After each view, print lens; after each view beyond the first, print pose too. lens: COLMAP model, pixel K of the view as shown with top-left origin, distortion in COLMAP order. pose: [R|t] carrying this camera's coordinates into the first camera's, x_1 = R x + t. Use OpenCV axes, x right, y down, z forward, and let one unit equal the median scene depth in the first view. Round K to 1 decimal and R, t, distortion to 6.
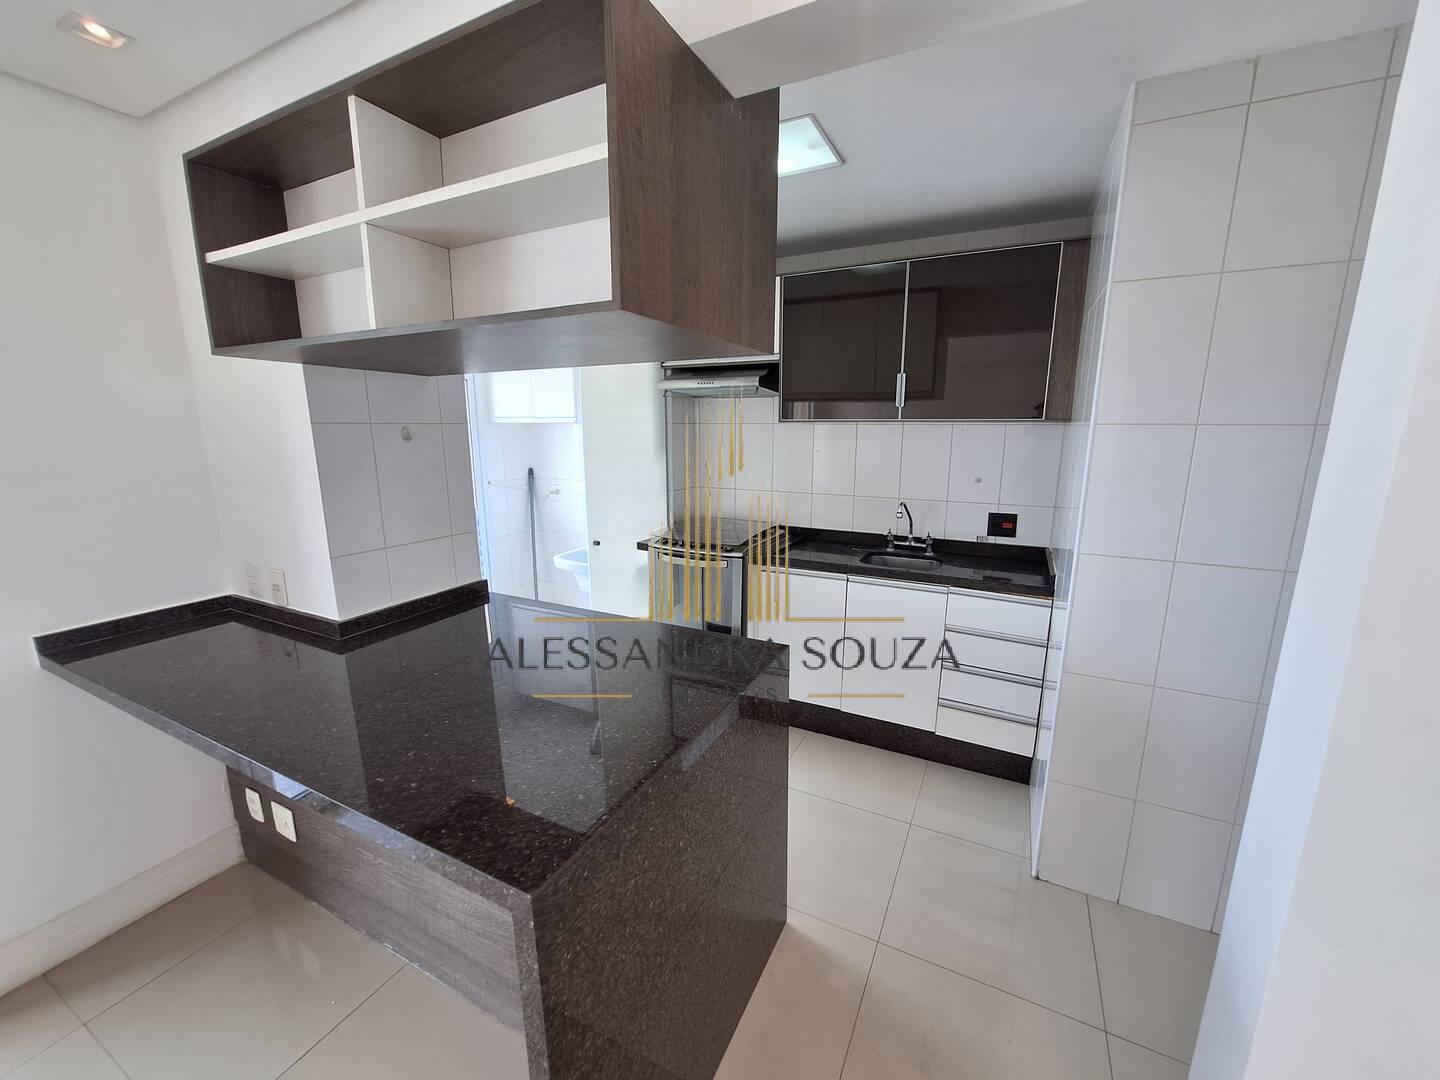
lens RADIAL K [[566.5, 0, 732.8], [0, 566.5, 541.2], [0, 0, 1]] dist [-0.008525, 0.000718]
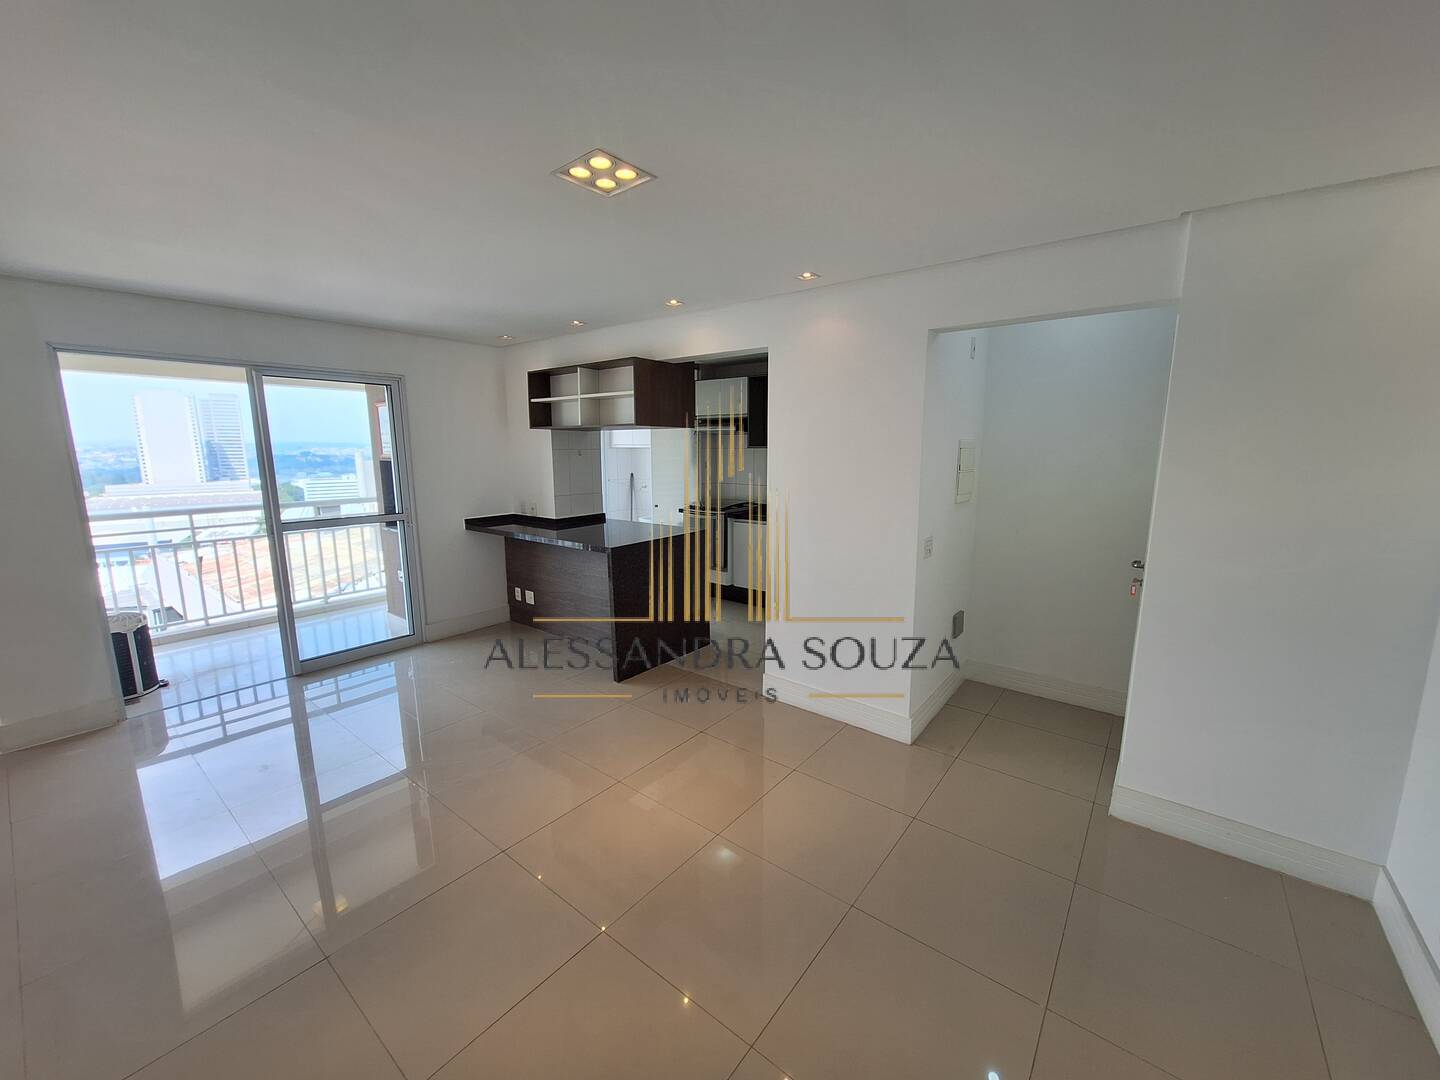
lens RADIAL K [[566.5, 0, 728.6], [0, 566.5, 541.3], [0, 0, 1]] dist [-0.008525, 0.000718]
pose [[0.979268, 0.032759, -0.199900, 0.422694], [-0.039637, 0.998749, -0.030501, 0.178263], [0.198651, 0.037793, 0.979341, -0.936078]]
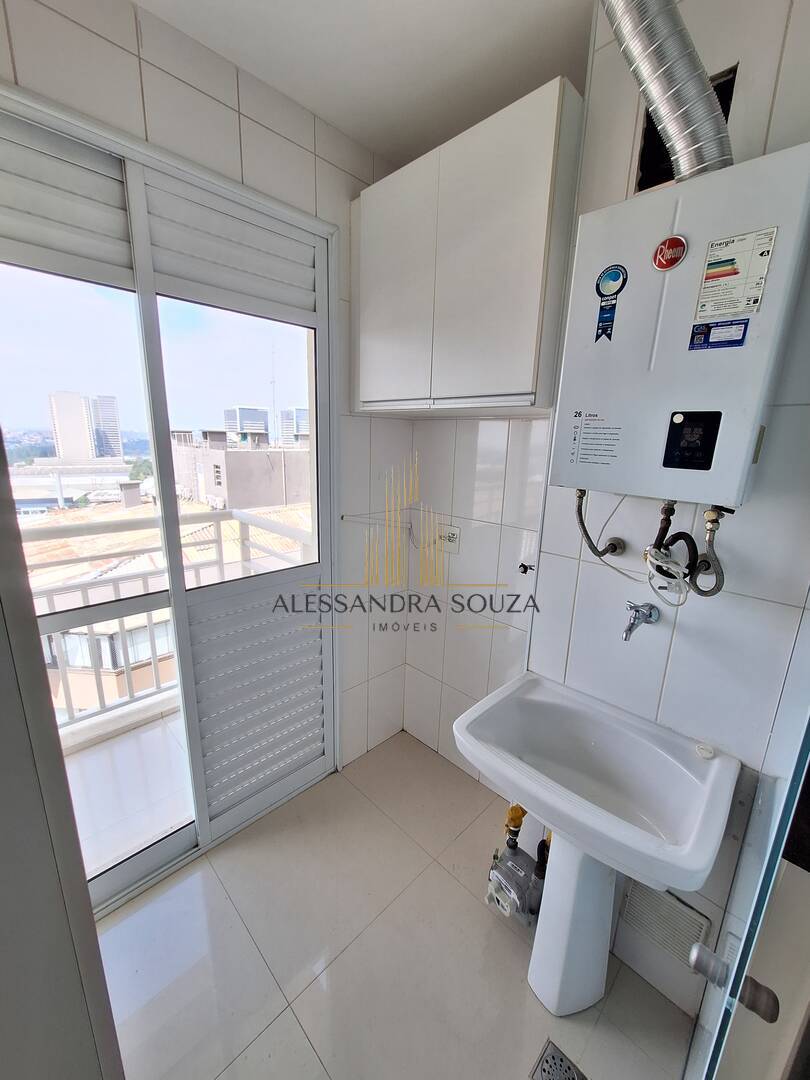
lens RADIAL K [[424.9, 0, 398.6], [0, 424.9, 547.5], [0, 0, 1]] dist [-0.008525, 0.000718]
pose [[0.941252, 0.104814, -0.321028, -0.316474], [-0.091516, 0.994212, 0.056279, -0.139608], [0.325069, -0.023594, 0.945396, 0.815156]]
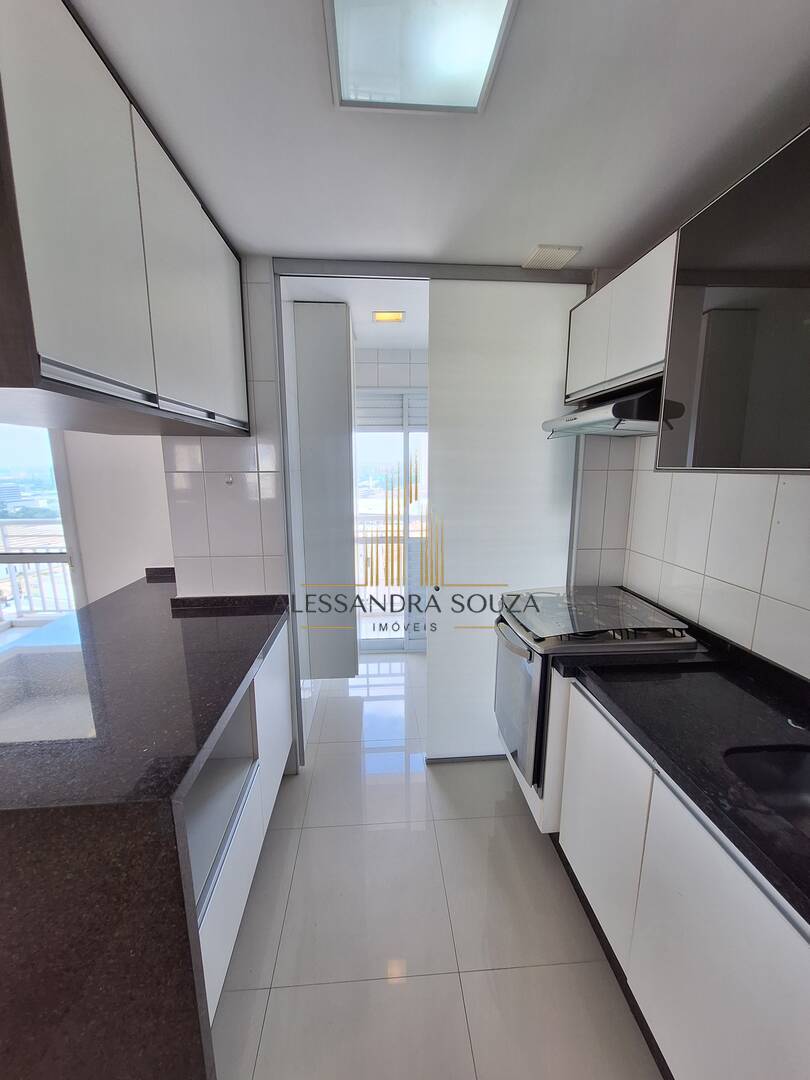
lens RADIAL K [[424.9, 0, 406.0], [0, 424.9, 543.6], [0, 0, 1]] dist [-0.008525, 0.000718]
pose [[0.502352, 0.158577, -0.849997, 0.361266], [-0.168845, 0.982105, 0.083435, -0.125699], [0.848017, 0.101604, 0.520138, 0.536209]]
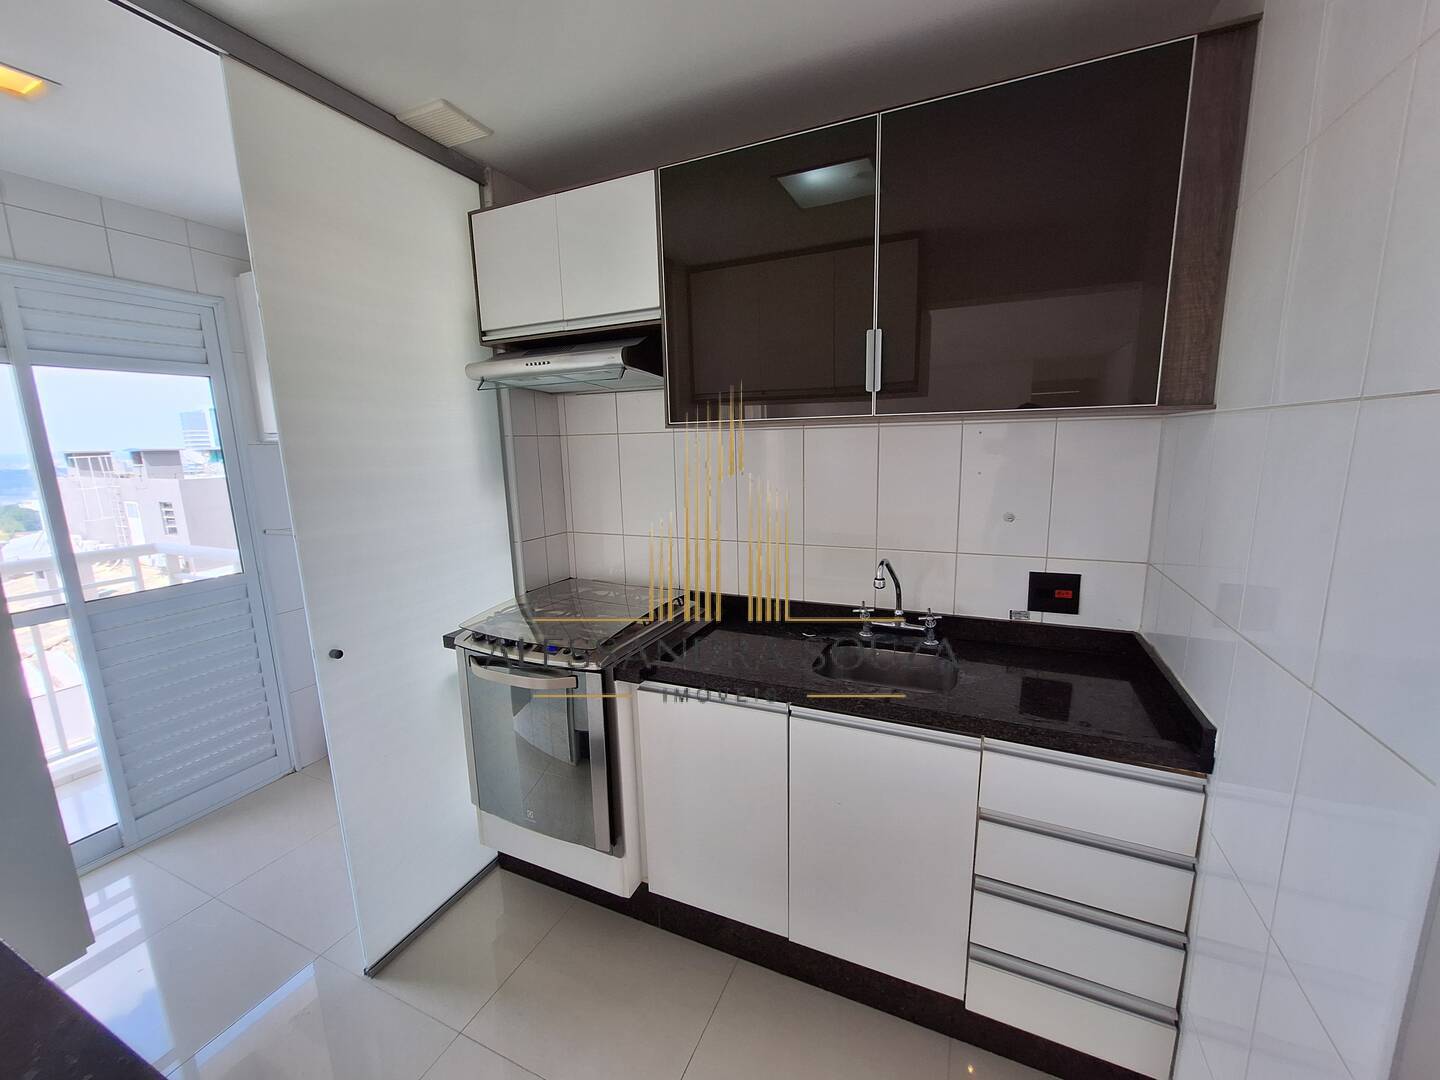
lens RADIAL K [[566.5, 0, 724.1], [0, 566.5, 541.2], [0, 0, 1]] dist [-0.008525, 0.000718]
pose [[0.998976, -0.031709, 0.032275, 0.119717], [0.032518, 0.999162, -0.024868, -0.078724], [-0.031459, 0.025892, 0.999170, 0.428463]]
